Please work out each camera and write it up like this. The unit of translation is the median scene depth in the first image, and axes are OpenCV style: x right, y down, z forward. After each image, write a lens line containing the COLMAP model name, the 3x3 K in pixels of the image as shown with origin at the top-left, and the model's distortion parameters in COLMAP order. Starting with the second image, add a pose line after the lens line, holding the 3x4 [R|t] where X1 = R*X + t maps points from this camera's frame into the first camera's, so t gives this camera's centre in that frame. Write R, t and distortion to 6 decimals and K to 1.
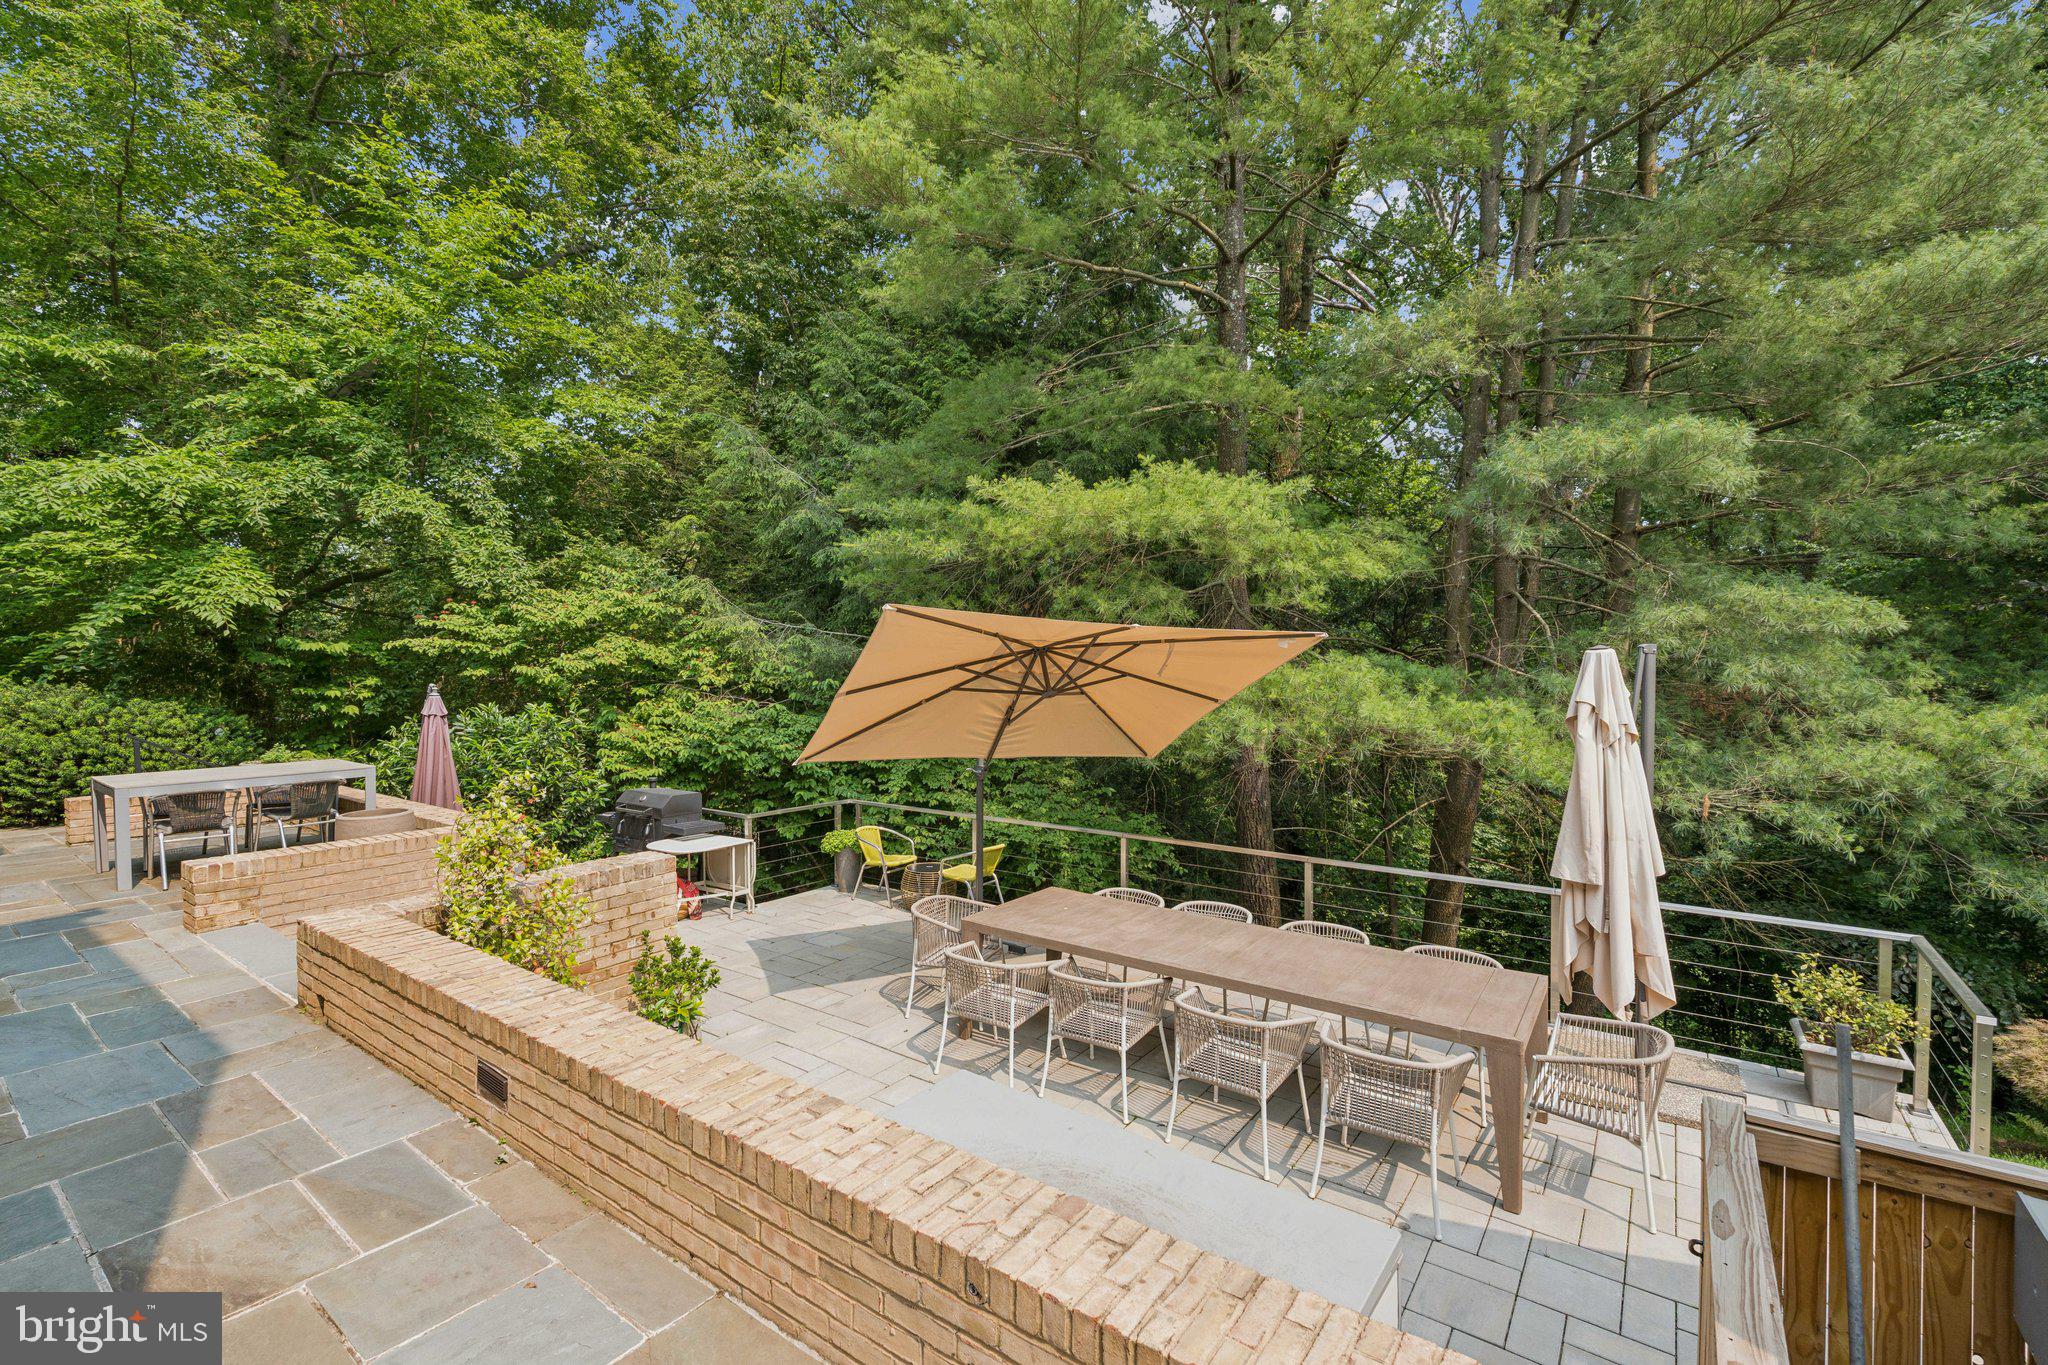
lens RADIAL K [[897.7, 0, 1024.3], [0, 897.7, 677.7], [0, 0, 1]] dist [-0.008740, 0.000079]
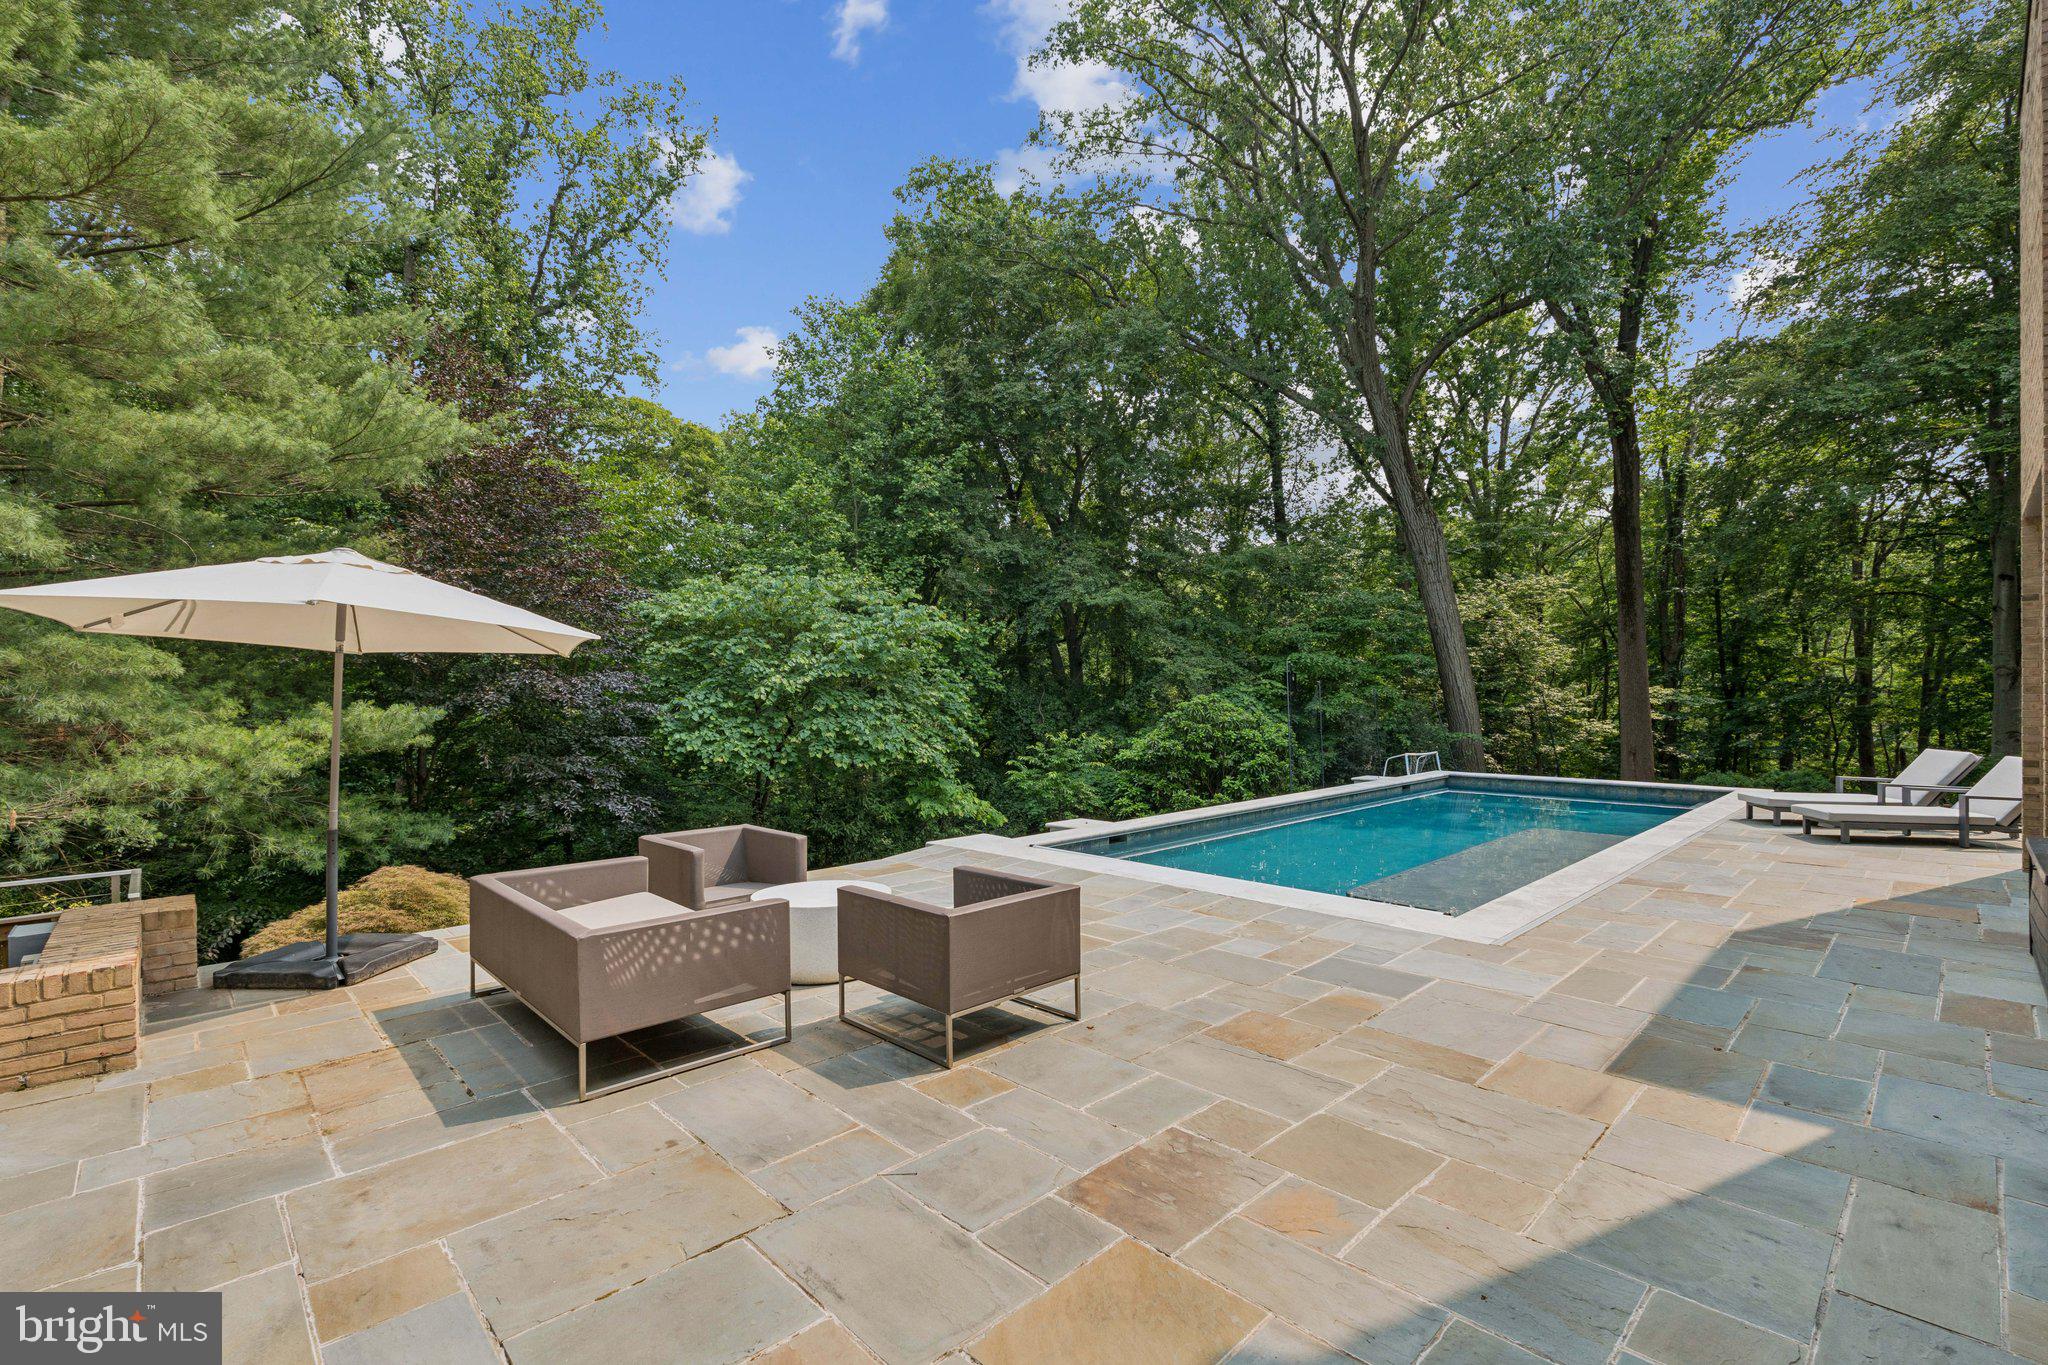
lens RADIAL K [[897.7, 0, 1018.5], [0, 897.7, 687.6], [0, 0, 1]] dist [-0.008740, 0.000079]
pose [[0.180956, 0.005993, 0.983473, -0.147402], [0.036719, 0.999243, -0.012845, 0.031763], [-0.982806, 0.038437, 0.180599, -0.500357]]
